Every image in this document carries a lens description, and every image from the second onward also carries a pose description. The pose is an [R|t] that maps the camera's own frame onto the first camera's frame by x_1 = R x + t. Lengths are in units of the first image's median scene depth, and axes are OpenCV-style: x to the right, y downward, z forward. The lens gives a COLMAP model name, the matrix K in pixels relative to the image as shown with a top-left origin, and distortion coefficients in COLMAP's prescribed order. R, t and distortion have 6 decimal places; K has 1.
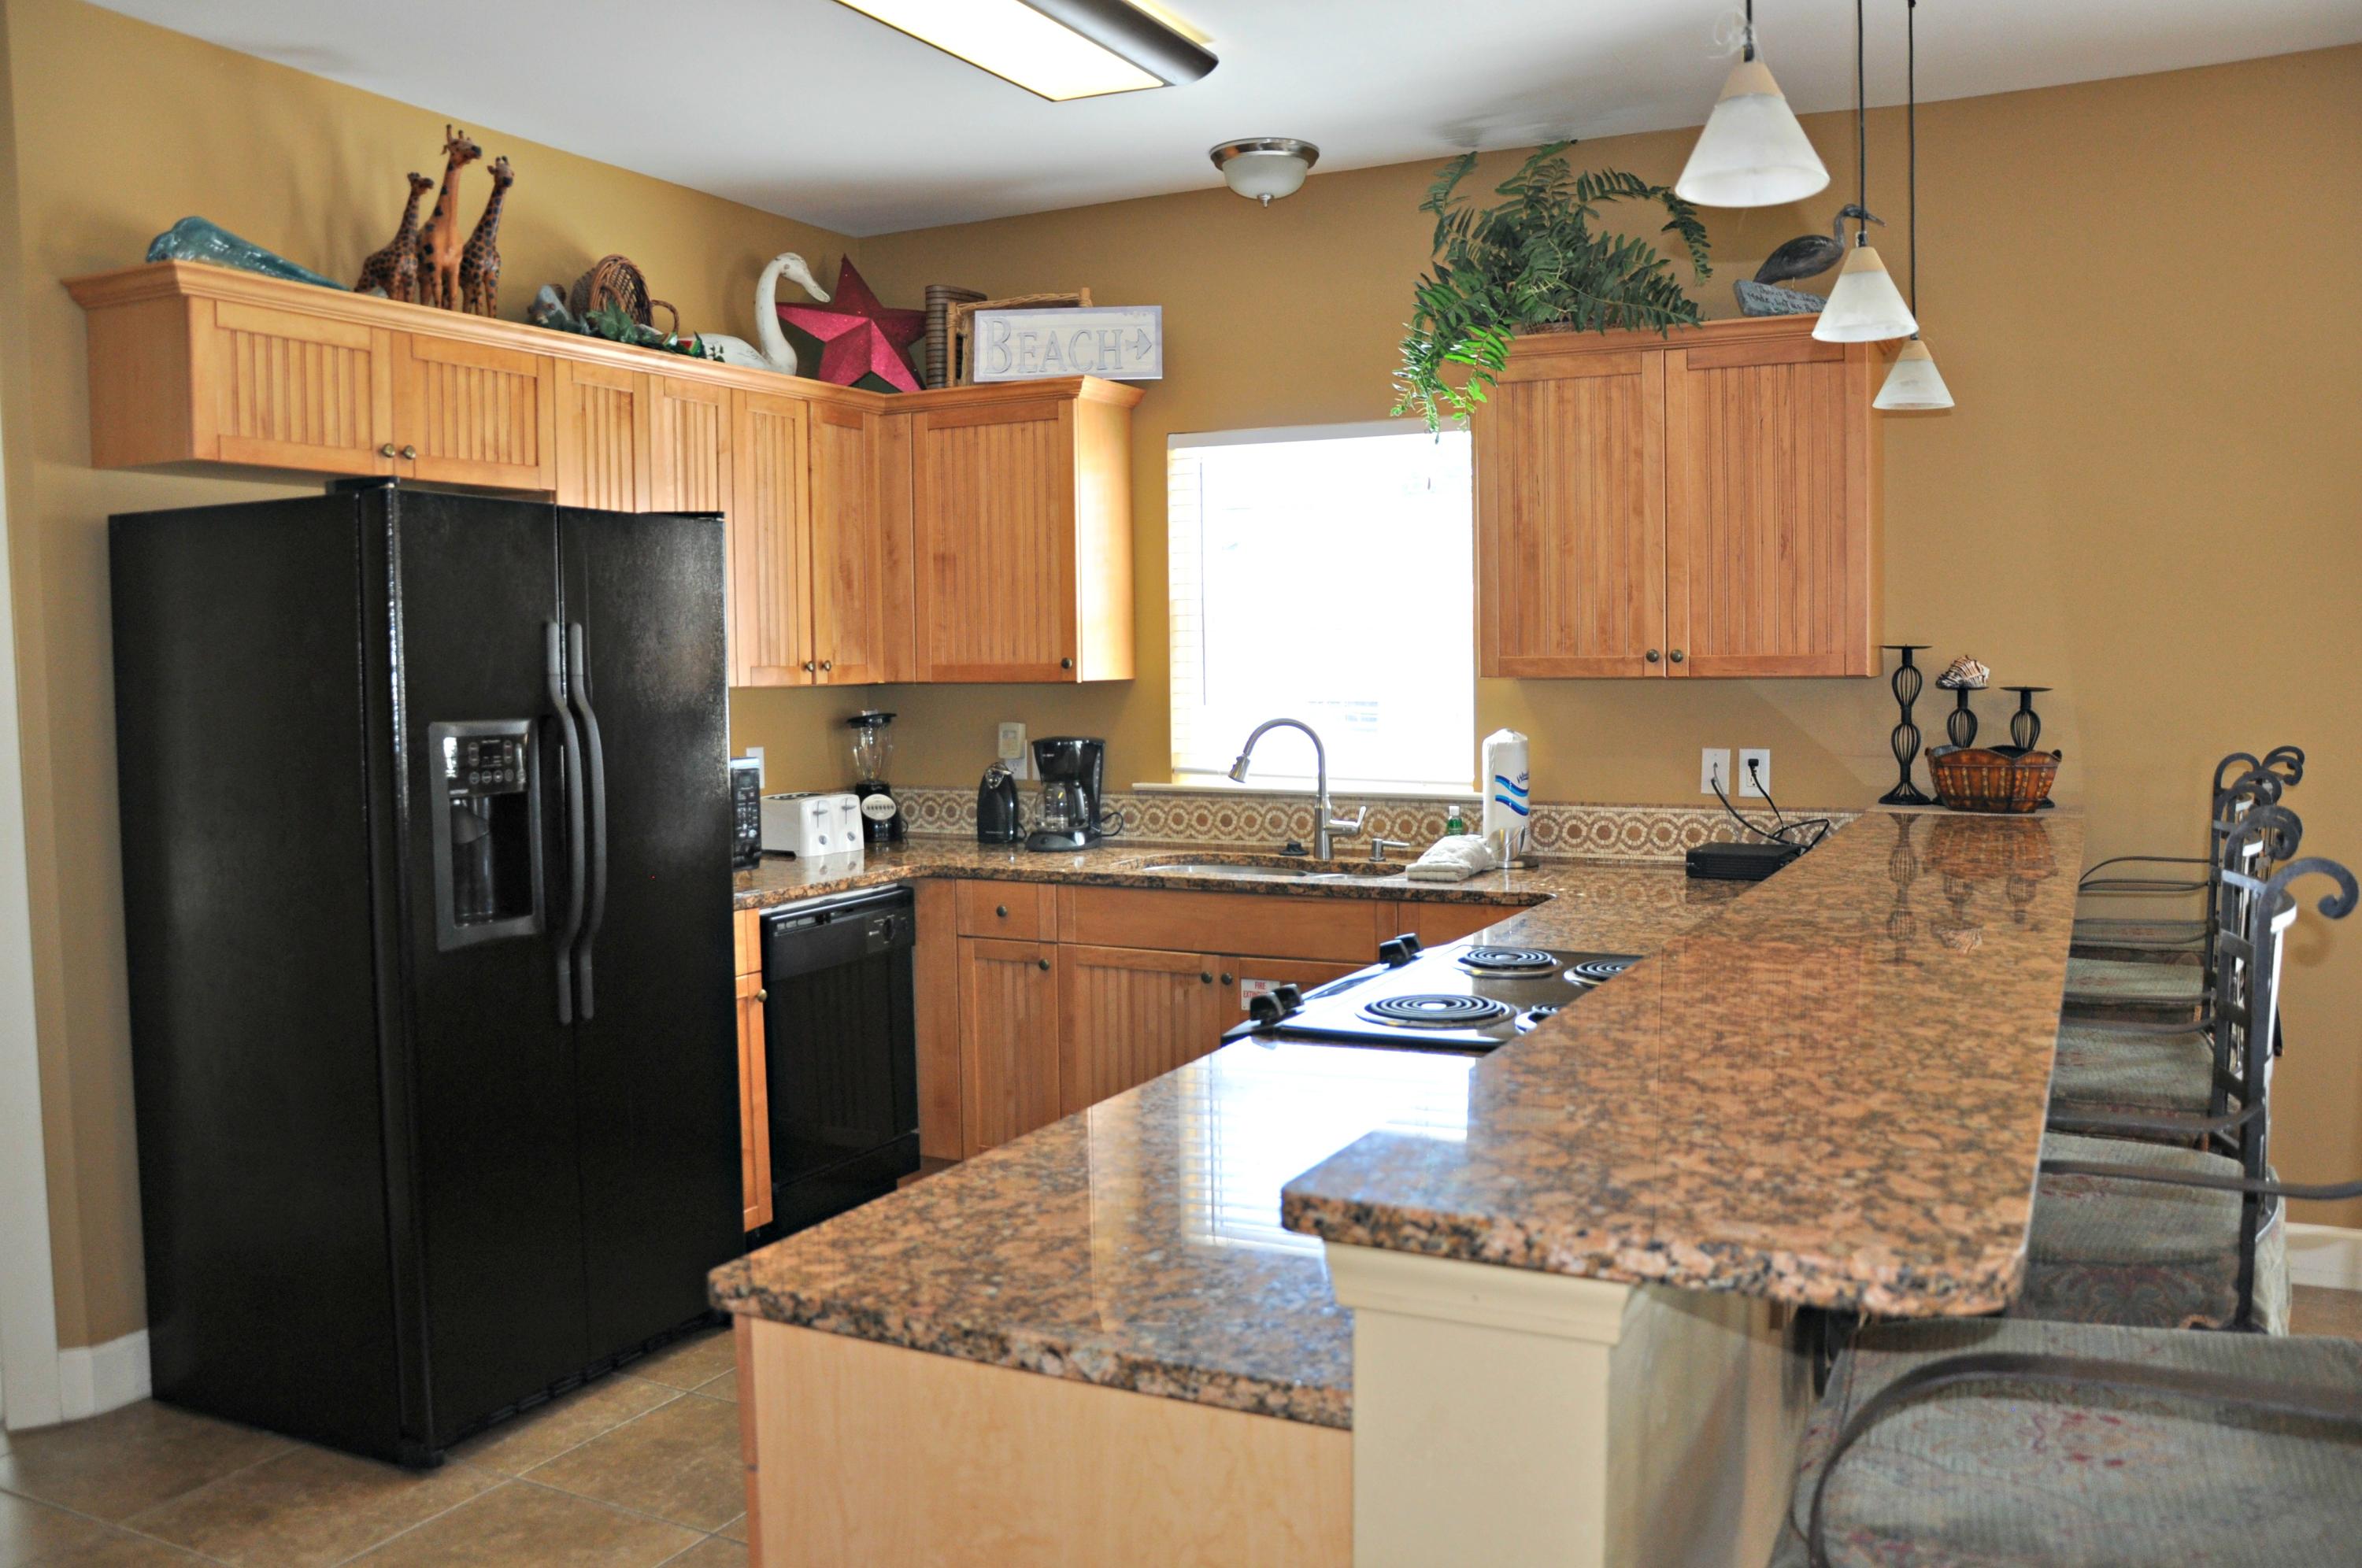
lens RADIAL K [[1863.4, 0, 1179.6], [0, 1863.4, 793.5], [0, 0, 1]] dist [-0.133511, 0.069287]
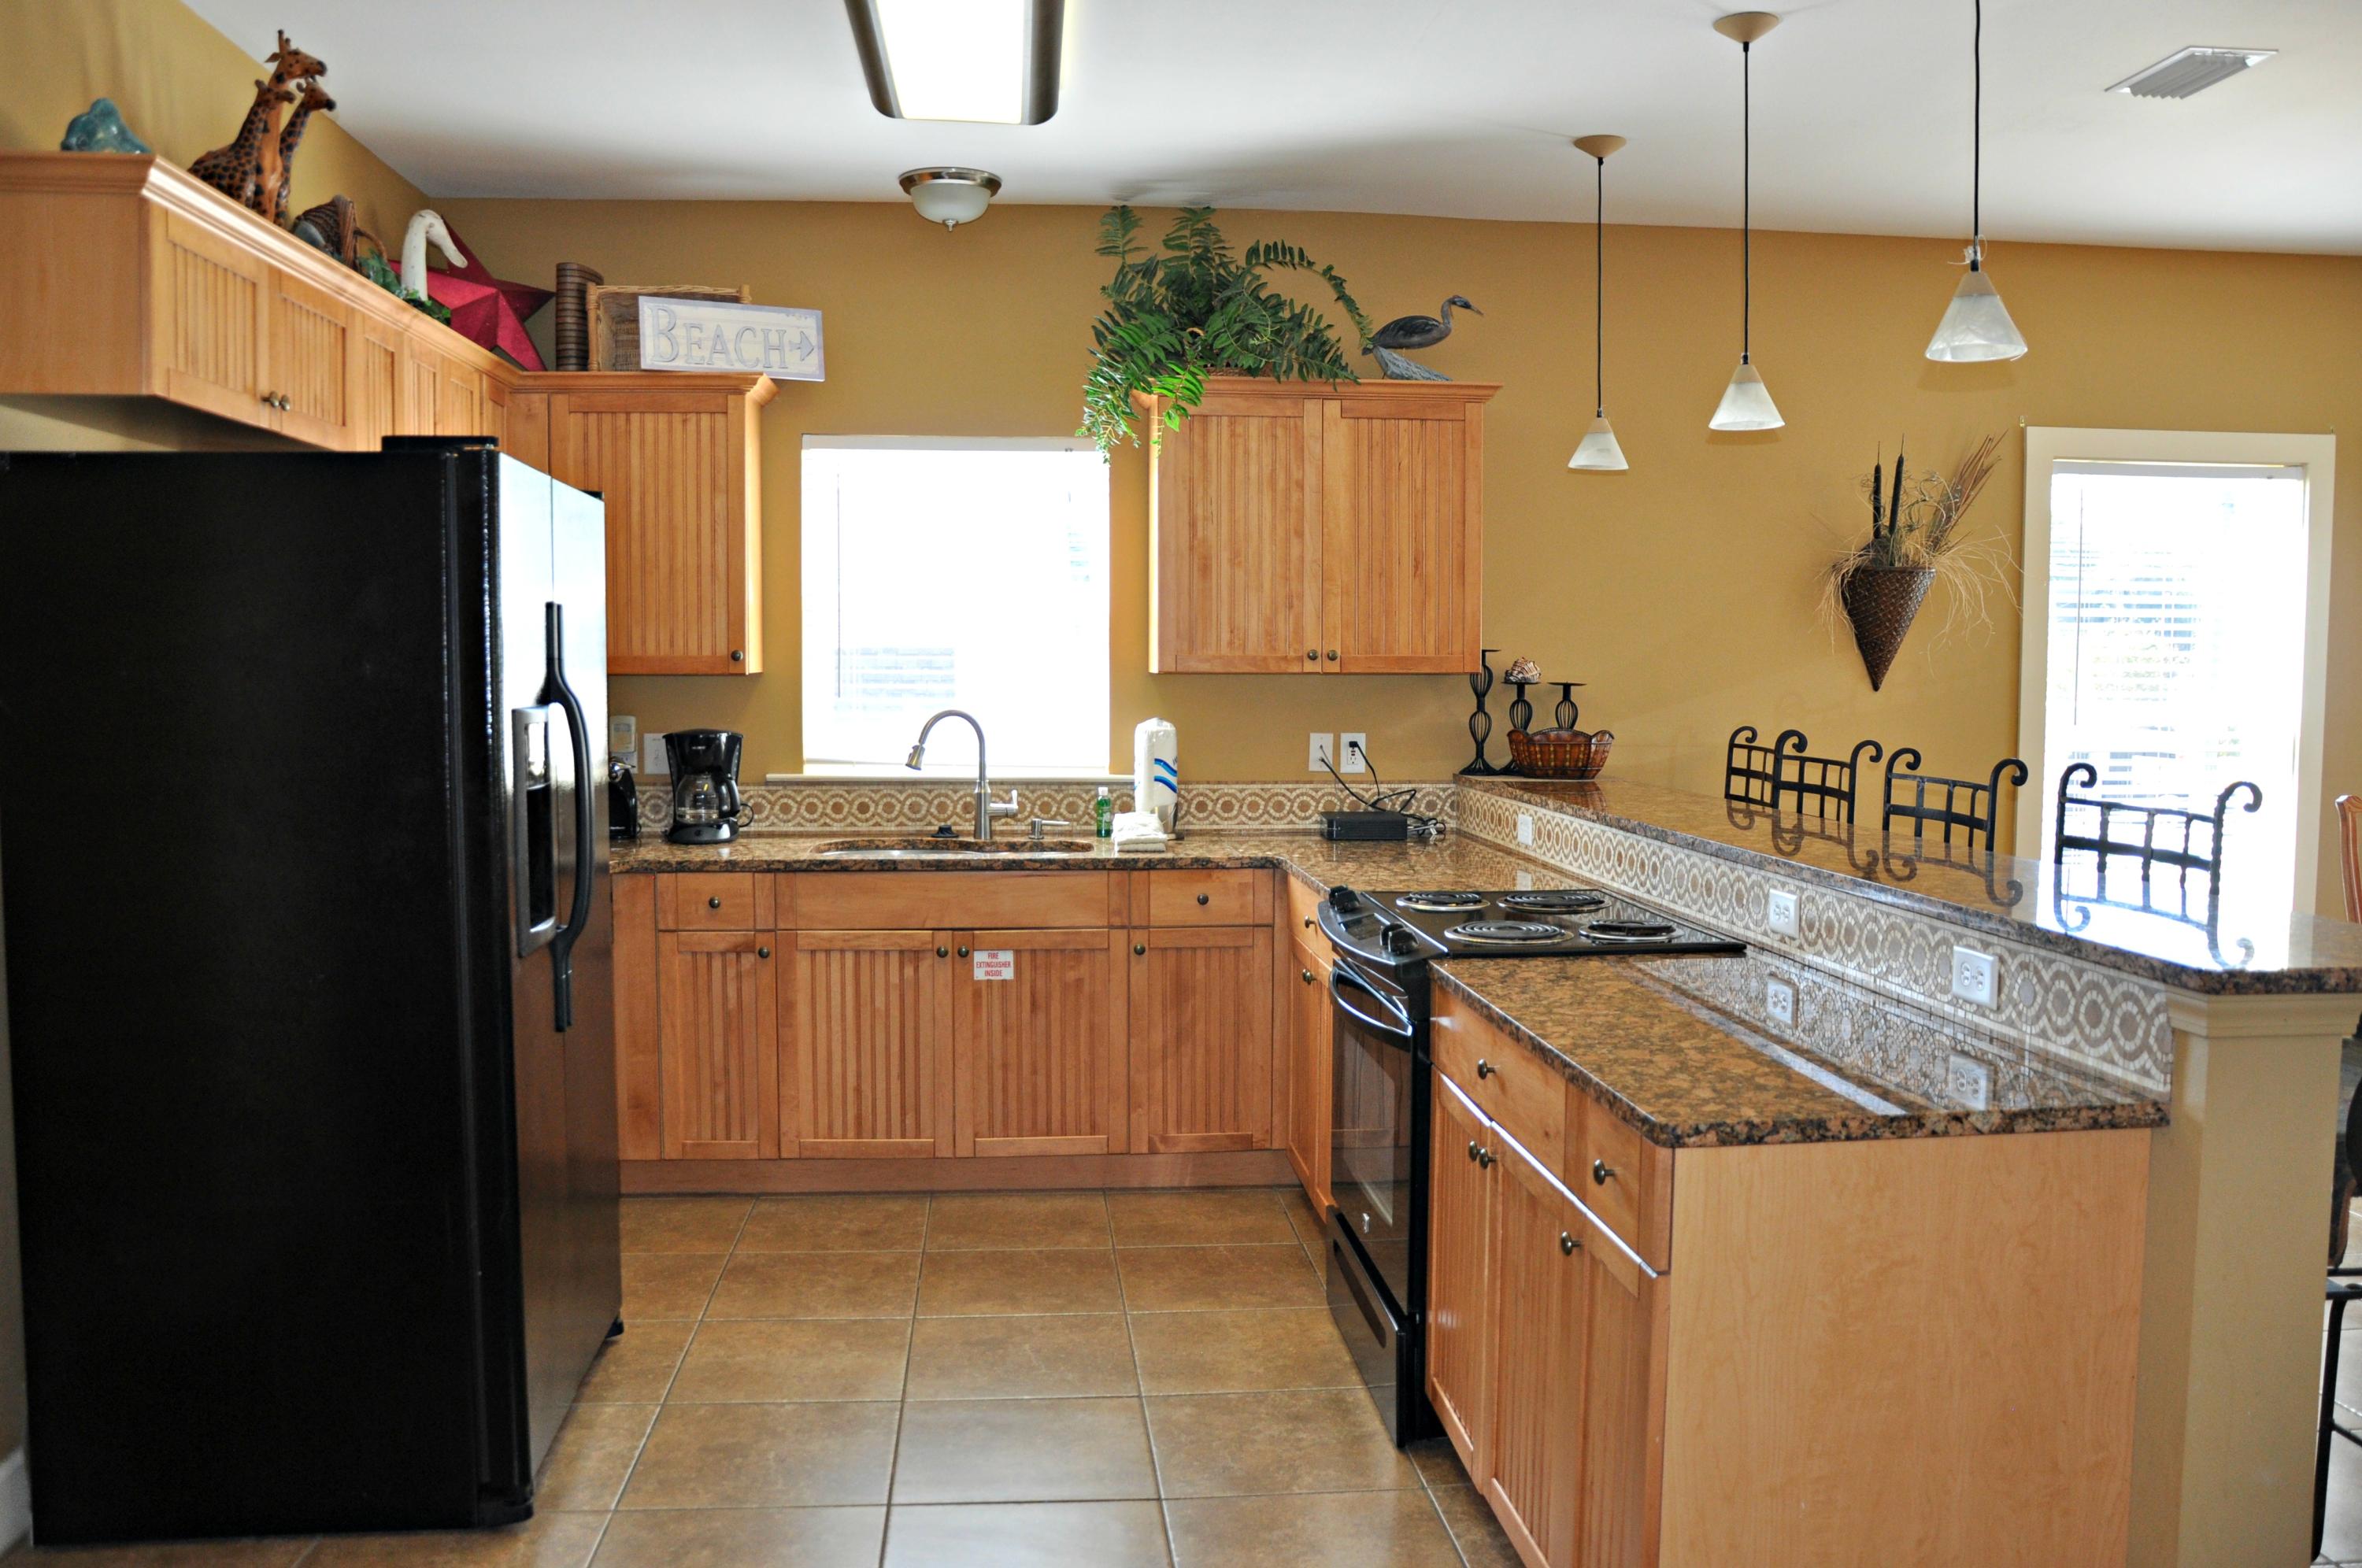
lens RADIAL K [[1863.4, 0, 1185.0], [0, 1863.4, 786.3], [0, 0, 1]] dist [-0.133511, 0.069287]
pose [[0.845409, -0.022807, 0.533632, -0.434834], [0.025140, 0.999680, 0.002899, 0.004403], [-0.533527, 0.010965, 0.845712, 0.027198]]
